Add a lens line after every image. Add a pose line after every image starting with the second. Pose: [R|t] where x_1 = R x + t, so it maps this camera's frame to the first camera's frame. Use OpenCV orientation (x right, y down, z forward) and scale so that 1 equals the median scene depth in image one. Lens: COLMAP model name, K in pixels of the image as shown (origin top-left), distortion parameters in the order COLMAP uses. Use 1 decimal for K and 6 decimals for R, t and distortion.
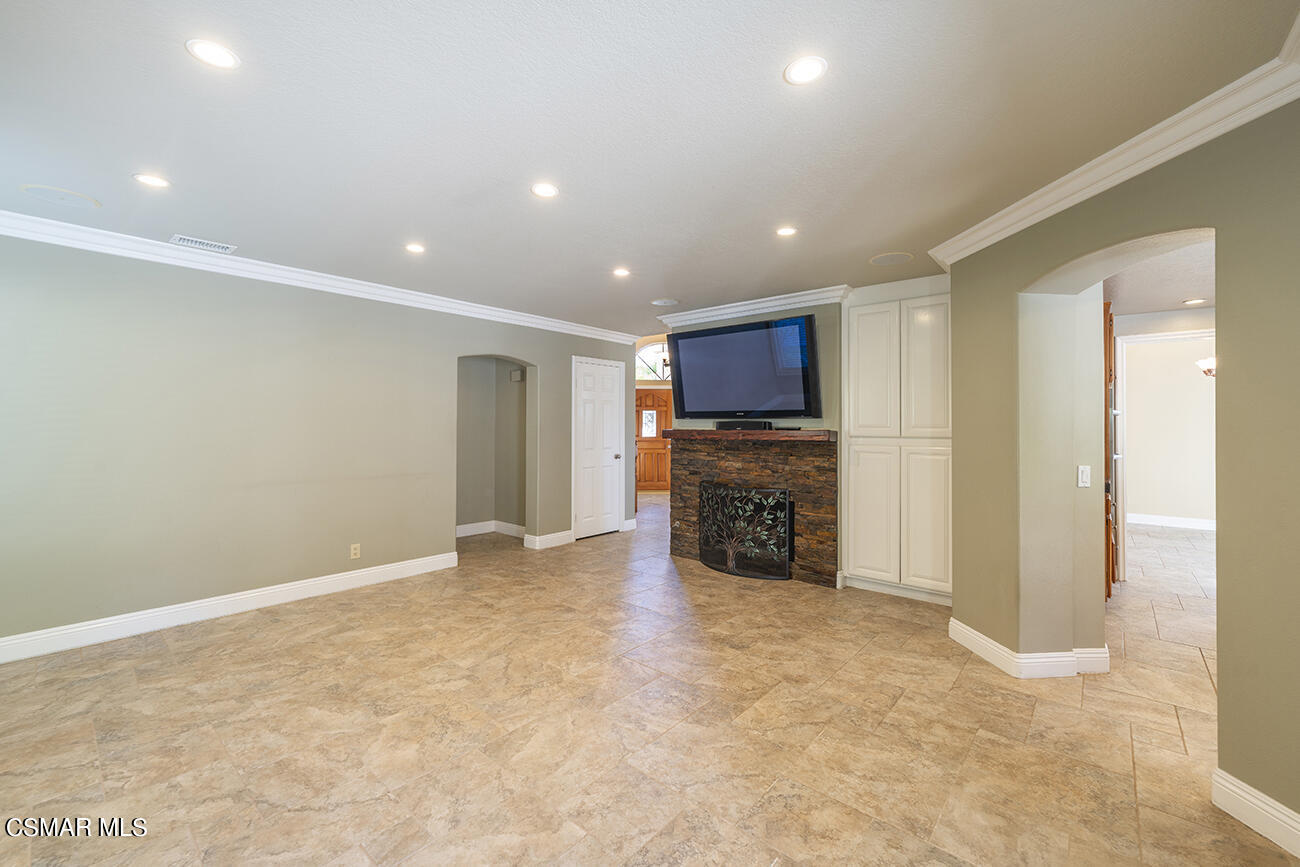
lens RADIAL K [[525.8, 0, 635.4], [0, 525.8, 432.3], [0, 0, 1]] dist [-0.001149, -0.000735]
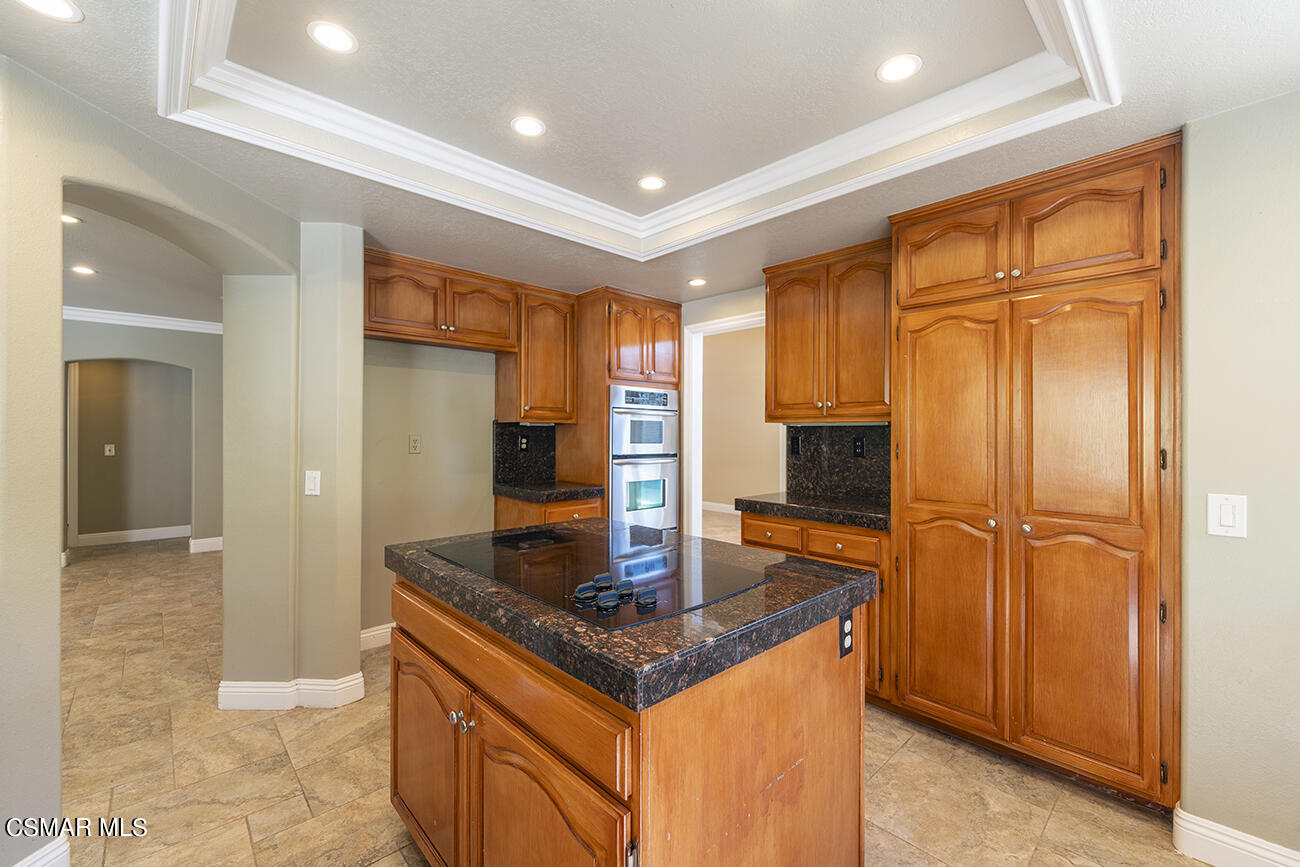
lens RADIAL K [[525.8, 0, 628.7], [0, 525.8, 427.6], [0, 0, 1]] dist [-0.001149, -0.000735]
pose [[0.994270, -0.001233, -0.106890, 0.983510], [-0.002142, 0.999503, -0.031452, 0.017911], [0.106876, 0.031501, 0.993773, 0.125825]]
